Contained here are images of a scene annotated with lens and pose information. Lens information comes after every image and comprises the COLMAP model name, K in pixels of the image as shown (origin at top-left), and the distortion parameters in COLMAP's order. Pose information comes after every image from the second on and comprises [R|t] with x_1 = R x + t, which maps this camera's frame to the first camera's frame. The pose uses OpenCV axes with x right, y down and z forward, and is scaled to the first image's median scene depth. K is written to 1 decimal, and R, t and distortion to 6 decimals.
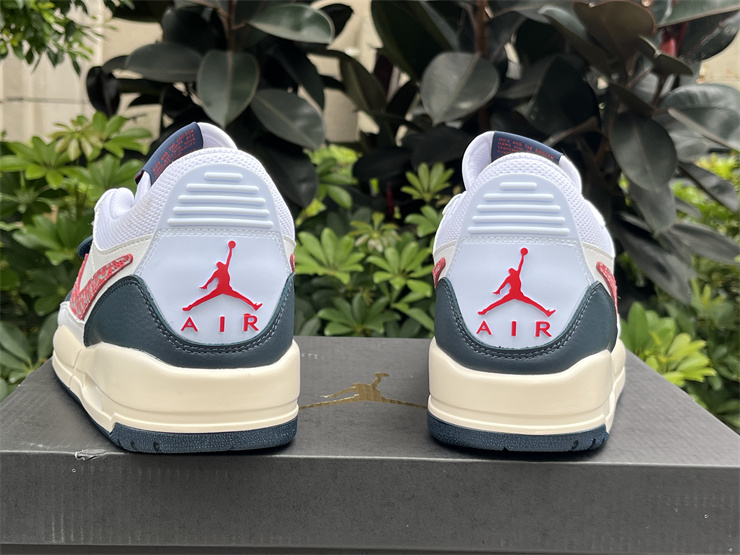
lens RADIAL K [[1013.6, 0, 378.4], [0, 1013.6, 276.4], [0, 0, 1]] dist [0.003704, -0.088755]
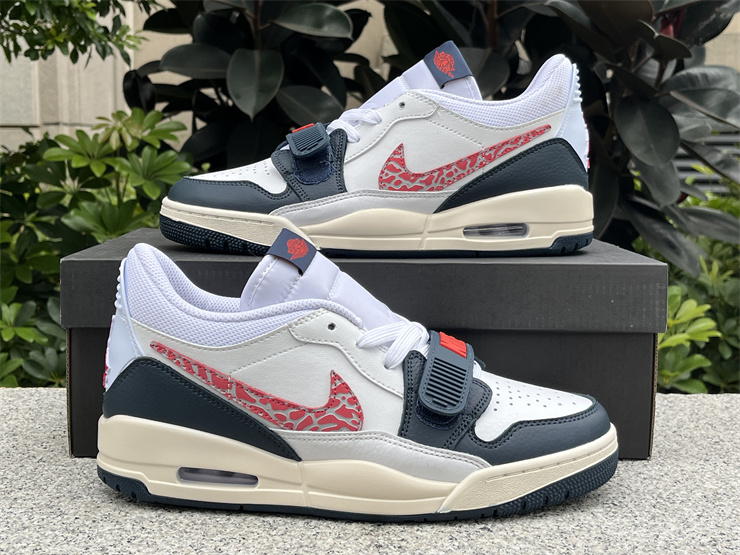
lens RADIAL K [[1010.1, 0, 370.0], [0, 1010.1, 277.5], [0, 0, 1]] dist [0.021900, -0.121763]
pose [[0.999138, -0.023065, -0.034520, 0.004947], [0.021855, 0.999147, -0.035024, 0.058992], [0.035298, 0.034240, 0.998790, -0.058321]]
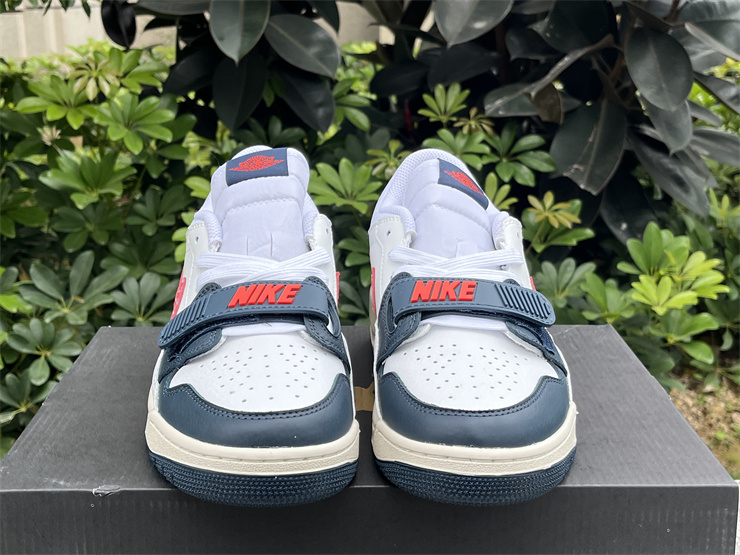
lens RADIAL K [[1010.6, 0, 380.5], [0, 1010.6, 277.9], [0, 0, 1]] dist [-0.019960, -0.035281]
pose [[0.999091, -0.028236, -0.031927, 0.013356], [0.031740, 0.992837, 0.115181, -0.040668], [0.028446, -0.116090, 0.992831, -0.013743]]
